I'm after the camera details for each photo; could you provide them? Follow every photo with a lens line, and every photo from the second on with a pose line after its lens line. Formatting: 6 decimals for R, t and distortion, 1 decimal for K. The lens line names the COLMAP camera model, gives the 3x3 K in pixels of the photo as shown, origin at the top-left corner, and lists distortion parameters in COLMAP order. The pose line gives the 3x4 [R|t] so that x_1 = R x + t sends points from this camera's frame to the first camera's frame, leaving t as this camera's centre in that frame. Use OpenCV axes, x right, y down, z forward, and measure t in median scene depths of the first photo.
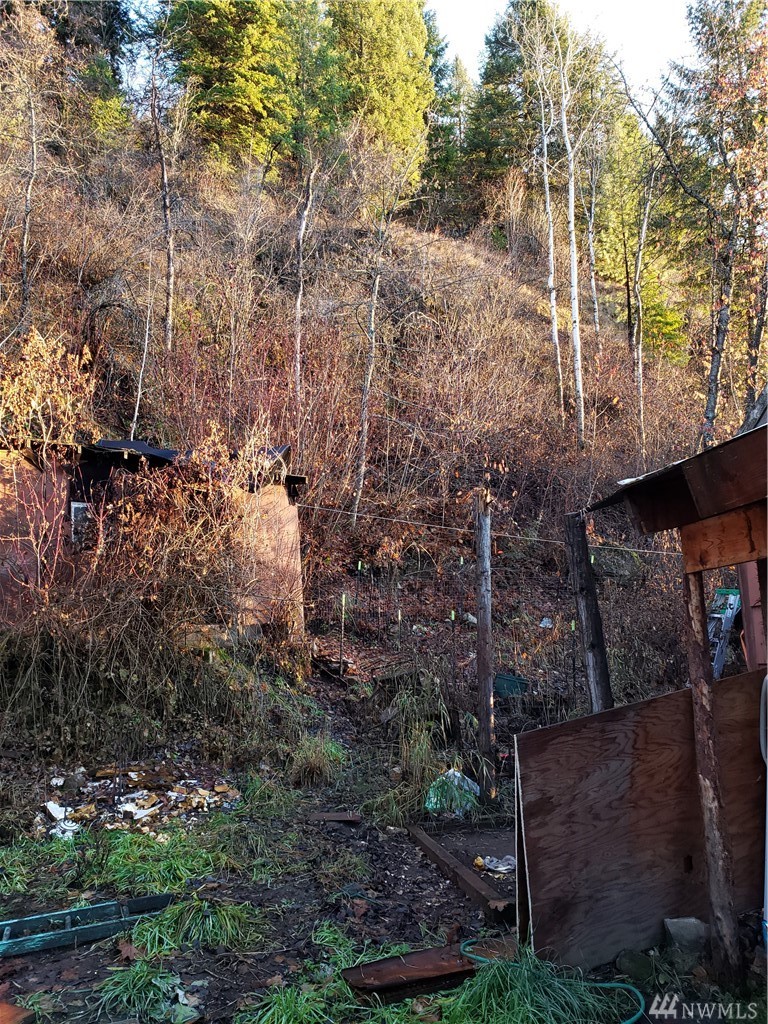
lens RADIAL K [[809.7, 0, 384.0], [0, 809.7, 512.0], [0, 0, 1]] dist [0.030206, 0.011648]
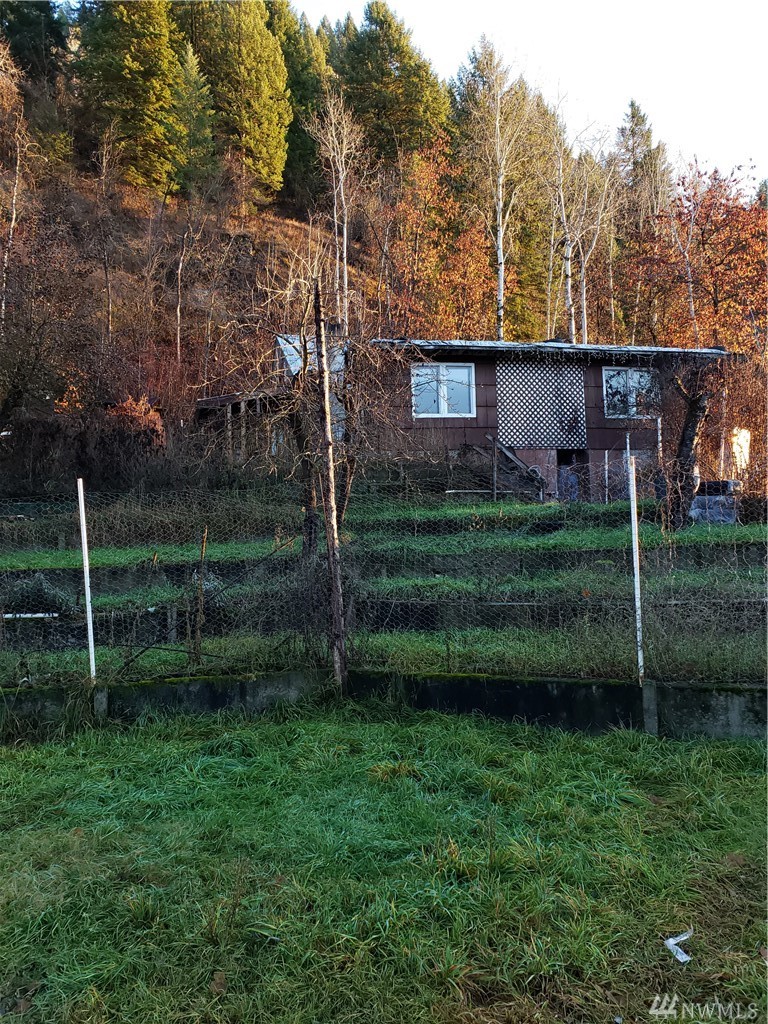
lens RADIAL K [[809.7, 0, 384.0], [0, 809.7, 512.0], [0, 0, 1]] dist [0.030206, 0.011648]
pose [[0.997262, -0.005430, 0.073749, 0.130769], [-0.002998, 0.993513, 0.113681, -0.003042], [-0.073888, -0.113591, 0.990776, -0.549686]]
